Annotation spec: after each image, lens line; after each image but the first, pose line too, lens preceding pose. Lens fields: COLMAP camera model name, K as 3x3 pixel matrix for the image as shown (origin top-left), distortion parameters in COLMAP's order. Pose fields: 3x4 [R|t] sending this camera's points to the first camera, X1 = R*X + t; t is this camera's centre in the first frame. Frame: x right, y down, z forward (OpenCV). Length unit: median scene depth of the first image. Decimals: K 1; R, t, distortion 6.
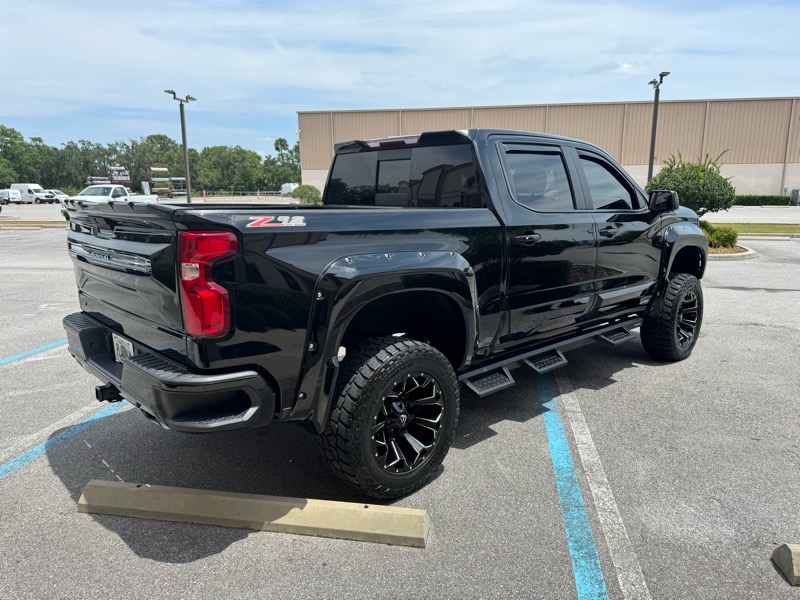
lens RADIAL K [[579.6, 0, 401.8], [0, 579.6, 304.3], [0, 0, 1]] dist [0.025957, -0.034055]
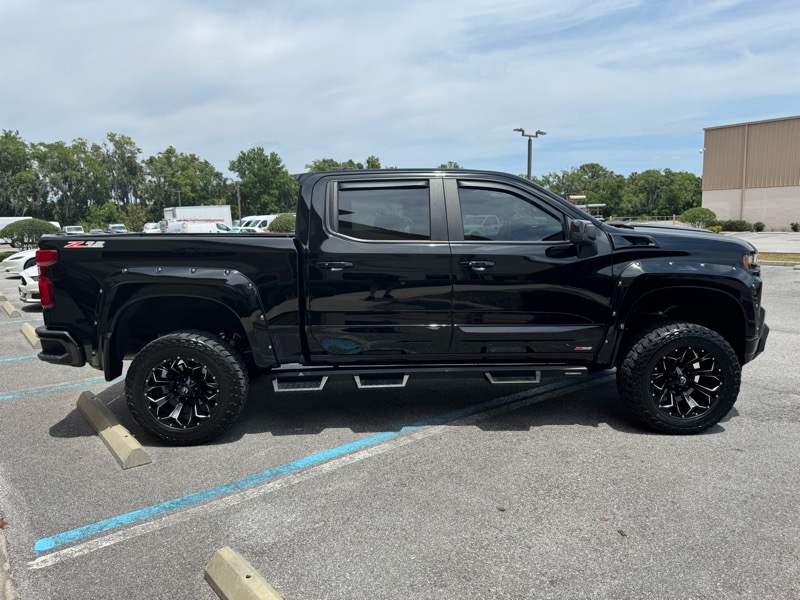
lens RADIAL K [[579.6, 0, 392.8], [0, 579.6, 300.3], [0, 0, 1]] dist [0.025957, -0.034055]
pose [[0.738168, 0.081071, -0.669728, 0.916186], [-0.113820, 0.993488, -0.005189, -0.043976], [0.664946, 0.080058, 0.742588, 0.207869]]
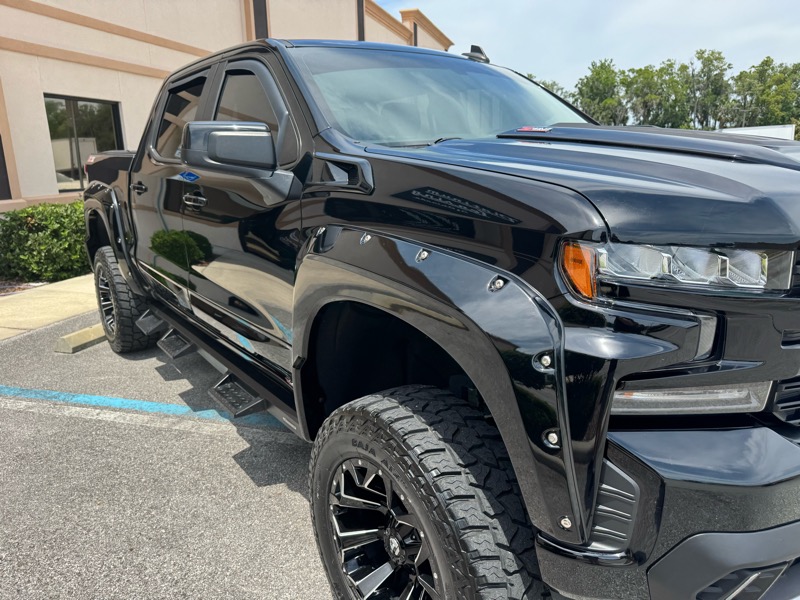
lens RADIAL K [[579.6, 0, 401.3], [0, 579.6, 295.6], [0, 0, 1]] dist [0.025957, -0.034055]
pose [[-0.125704, 0.234753, -0.963893, 0.953399], [-0.177014, 0.950701, 0.254625, -0.224797], [0.976148, 0.202630, -0.077953, 1.303420]]
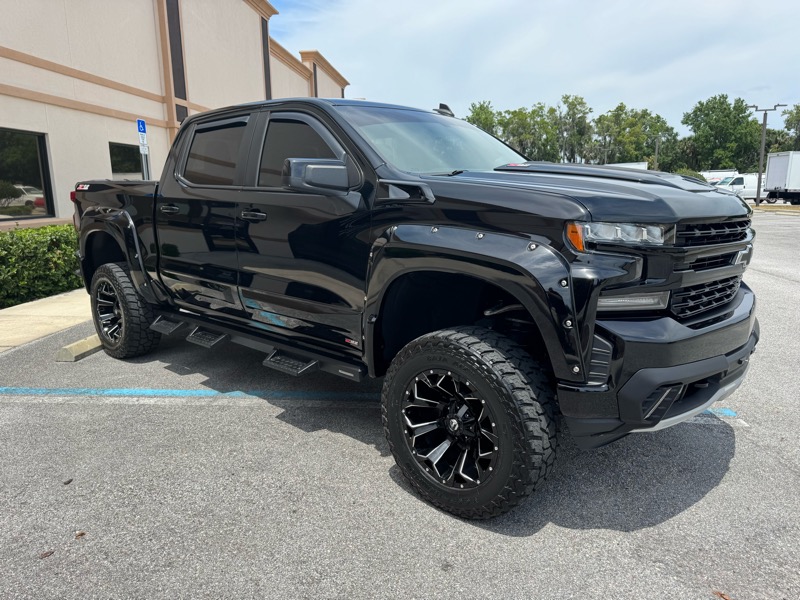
lens RADIAL K [[579.6, 0, 399.7], [0, 579.6, 295.7], [0, 0, 1]] dist [0.025957, -0.034055]
pose [[0.059304, 0.183121, -0.981300, 1.189035], [-0.180333, 0.968822, 0.169894, -0.191887], [0.981816, 0.166886, 0.090477, 1.169335]]
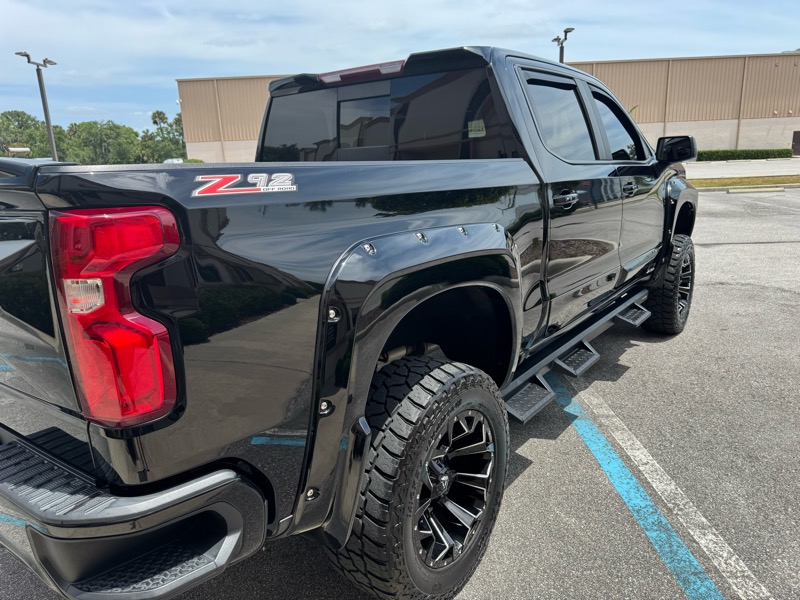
lens RADIAL K [[579.6, 0, 398.1], [0, 579.6, 304.1], [0, 0, 1]] dist [0.025957, -0.034055]
pose [[0.984127, -0.077553, 0.159623, -0.100270], [0.070027, 0.996176, 0.052250, -0.030133], [-0.163065, -0.040243, 0.985794, 0.261894]]
